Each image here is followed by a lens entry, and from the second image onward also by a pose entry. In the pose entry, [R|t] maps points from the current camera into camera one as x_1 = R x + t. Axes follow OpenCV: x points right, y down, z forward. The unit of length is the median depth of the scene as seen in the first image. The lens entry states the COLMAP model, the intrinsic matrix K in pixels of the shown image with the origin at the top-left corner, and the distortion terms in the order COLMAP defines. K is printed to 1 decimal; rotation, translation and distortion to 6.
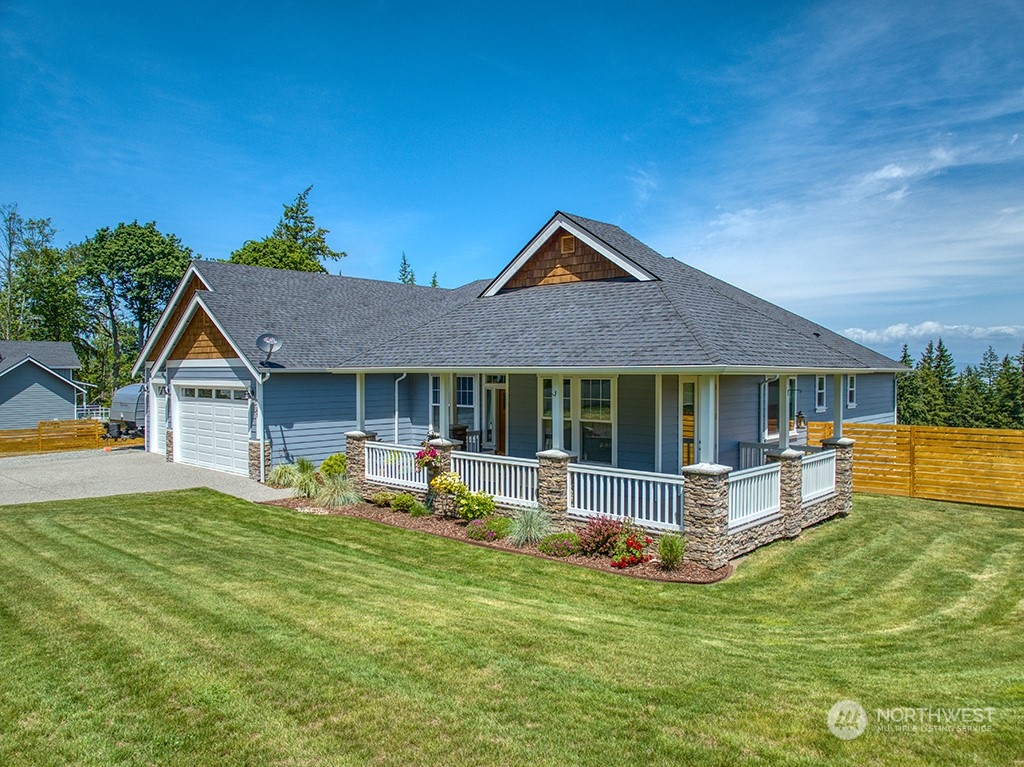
lens RADIAL K [[726.5, 0, 512.0], [0, 726.5, 383.5], [0, 0, 1]] dist [-0.042700, -0.008559]
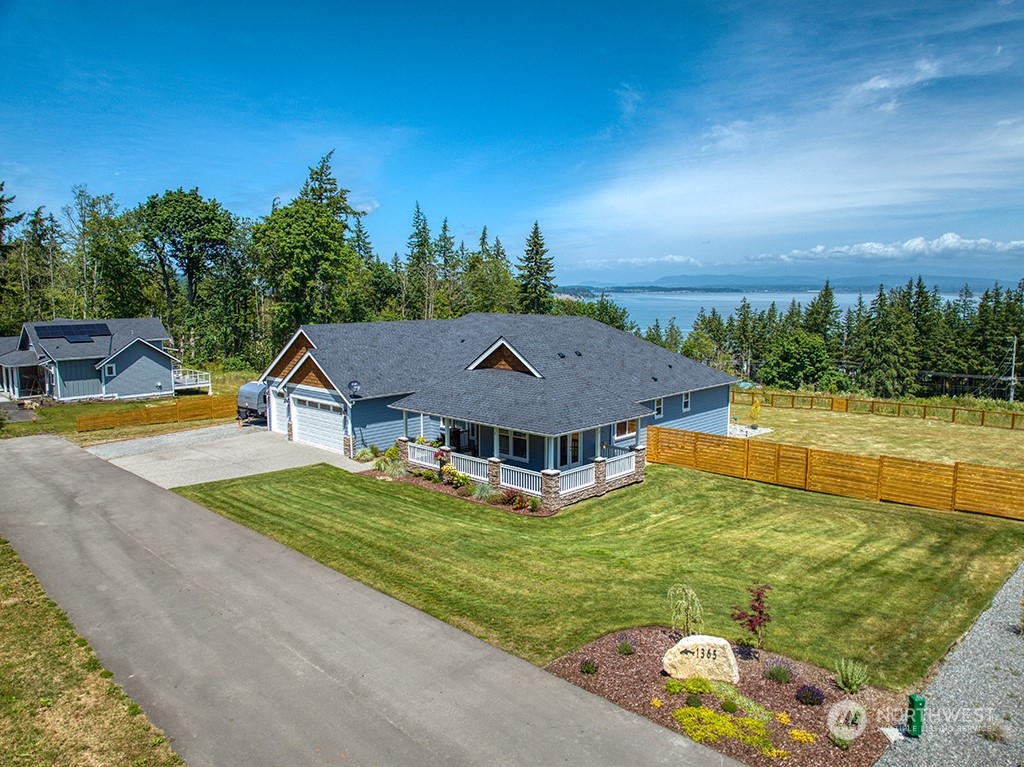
lens RADIAL K [[726.5, 0, 512.0], [0, 726.5, 383.5], [0, 0, 1]] dist [-0.042700, -0.008559]
pose [[0.999842, 0.000487, -0.017784, 0.102482], [0.001588, 0.993193, 0.116471, -0.272114], [0.017720, -0.116481, 0.993035, -0.831685]]
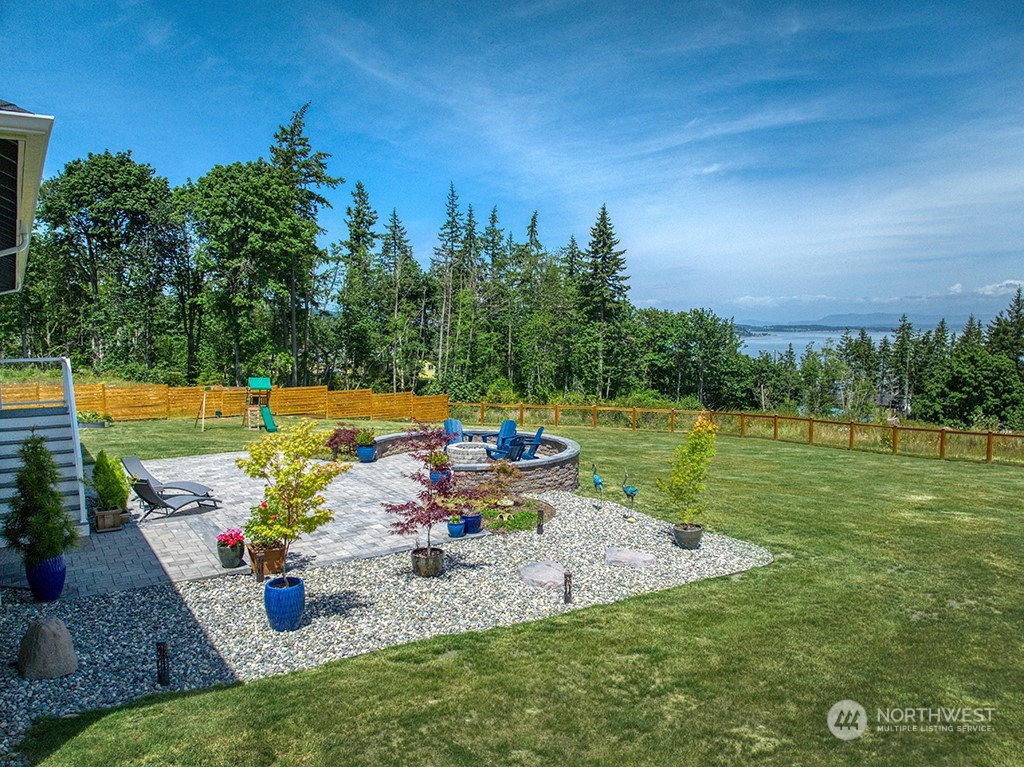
lens RADIAL K [[726.5, 0, 512.0], [0, 726.5, 383.5], [0, 0, 1]] dist [-0.042700, -0.008559]
pose [[0.974529, 0.016840, -0.223627, 0.933099], [-0.002574, 0.997951, 0.063933, 0.033783], [0.224246, -0.061728, 0.972576, 1.196563]]
